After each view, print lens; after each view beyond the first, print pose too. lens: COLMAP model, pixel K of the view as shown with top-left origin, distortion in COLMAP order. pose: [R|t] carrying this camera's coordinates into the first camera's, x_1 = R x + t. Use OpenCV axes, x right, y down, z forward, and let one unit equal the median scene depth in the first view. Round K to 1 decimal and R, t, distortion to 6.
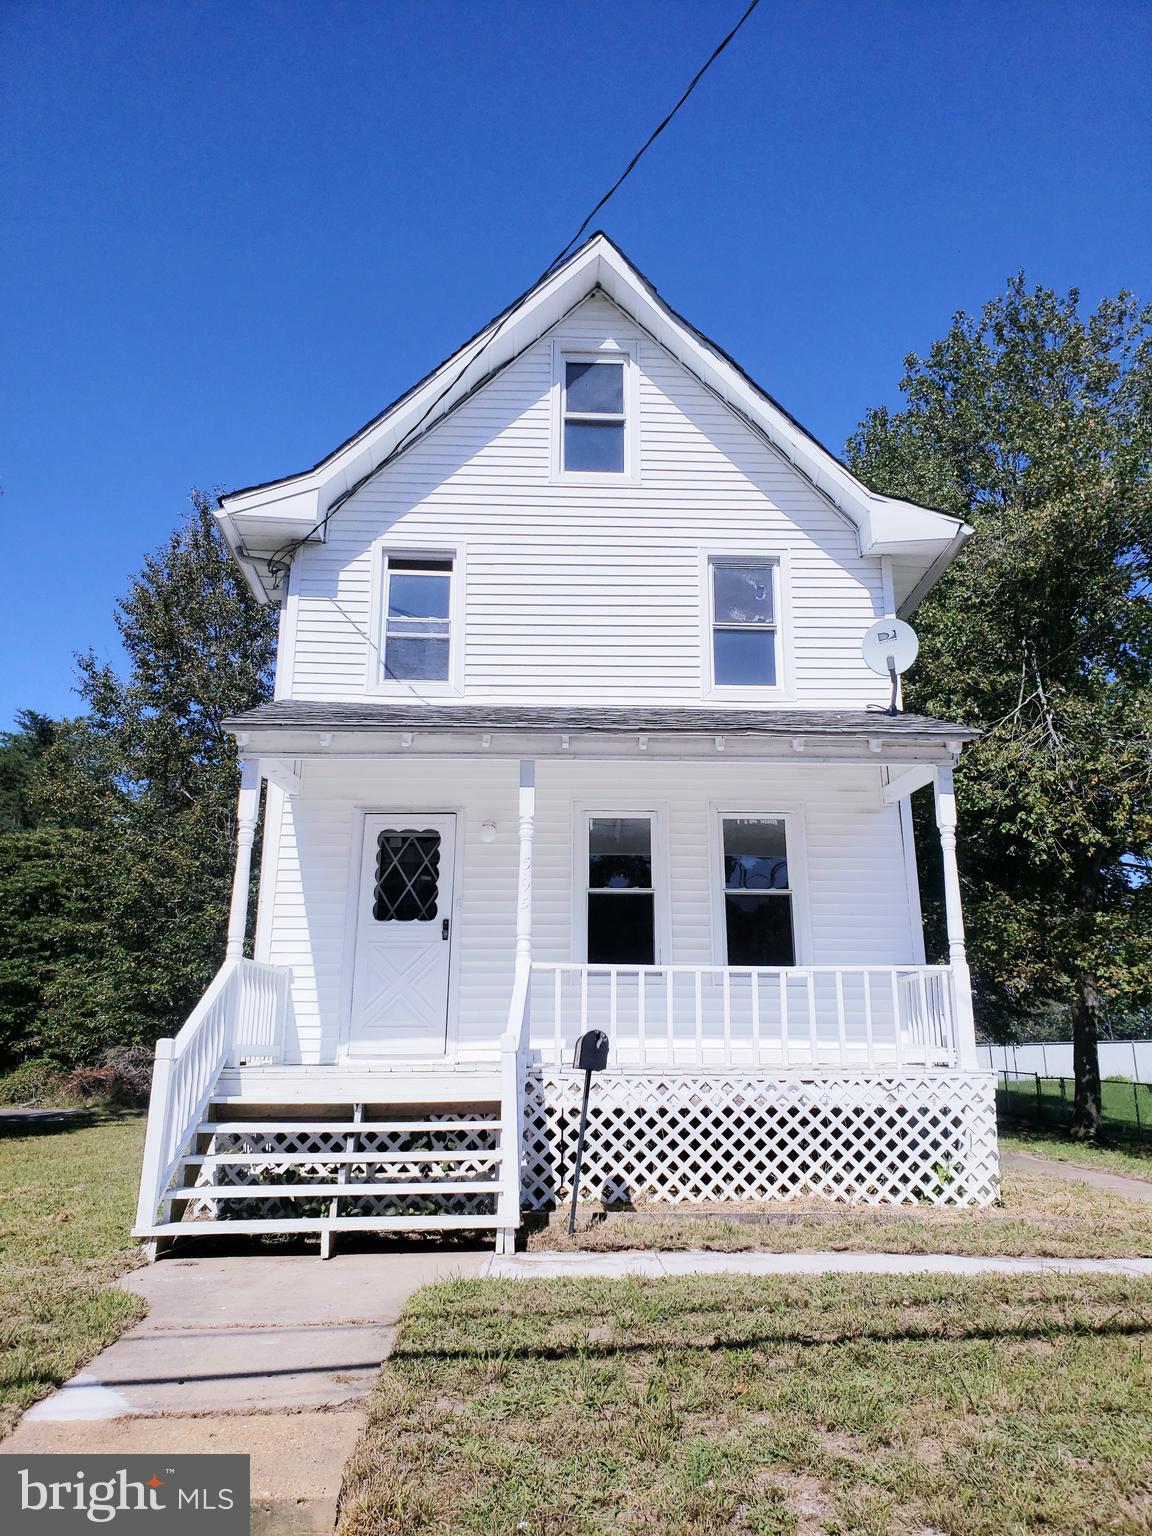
lens RADIAL K [[1199.8, 0, 624.7], [0, 1199.8, 764.4], [0, 0, 1]] dist [0.016737, 0.000945]
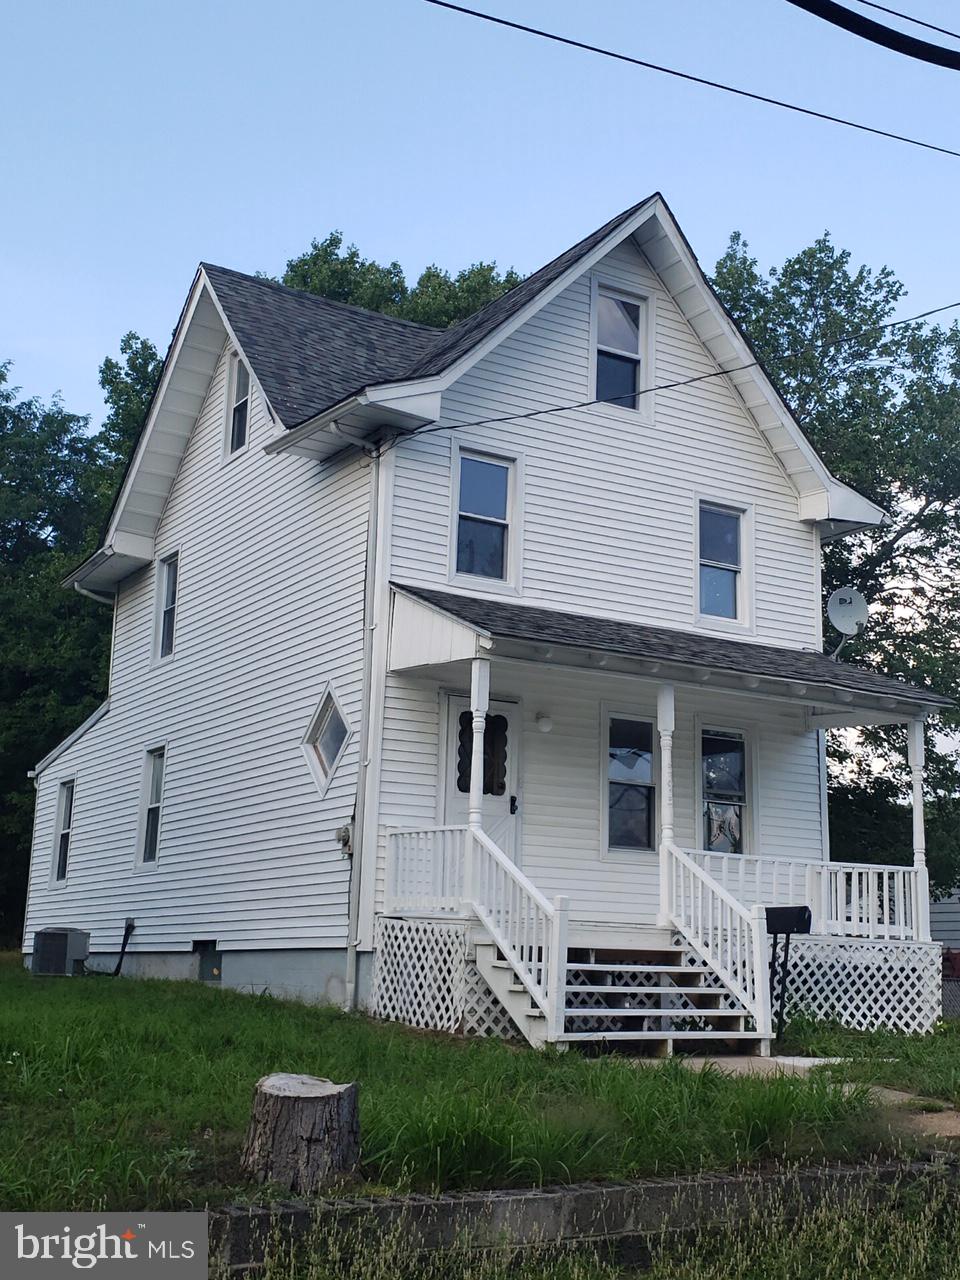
lens RADIAL K [[1591.8, 0, 480.0], [0, 1591.8, 640.0], [0, 0, 1]] dist [0.015641, -0.026834]
pose [[0.886178, 0.123279, 0.446644, -0.838807], [-0.153671, 0.987594, 0.032309, -0.059965], [-0.437120, -0.097267, 0.894128, -0.322962]]
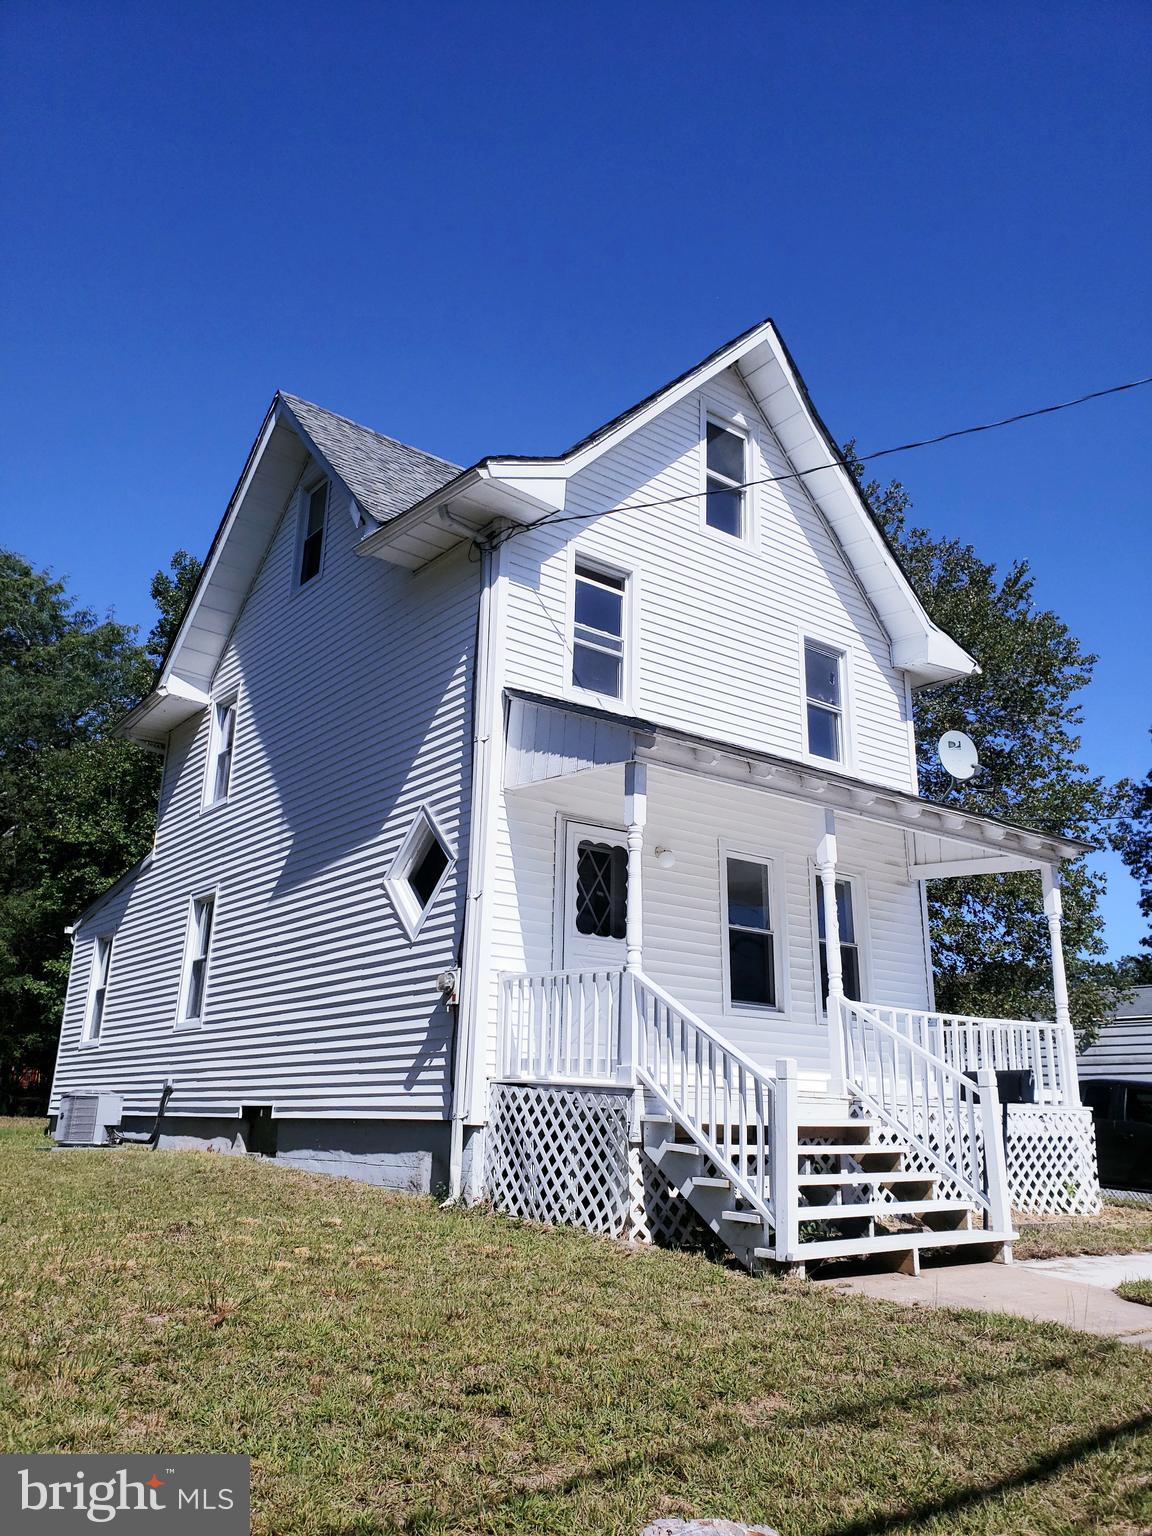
lens RADIAL K [[1186.0, 0, 576.0], [0, 1186.0, 768.0], [0, 0, 1]] dist [0.021577, -0.001152]
pose [[0.823651, 0.179308, 0.538004, -0.719513], [-0.174202, 0.982827, -0.060868, 0.054642], [-0.539678, -0.043587, 0.840742, 0.187149]]
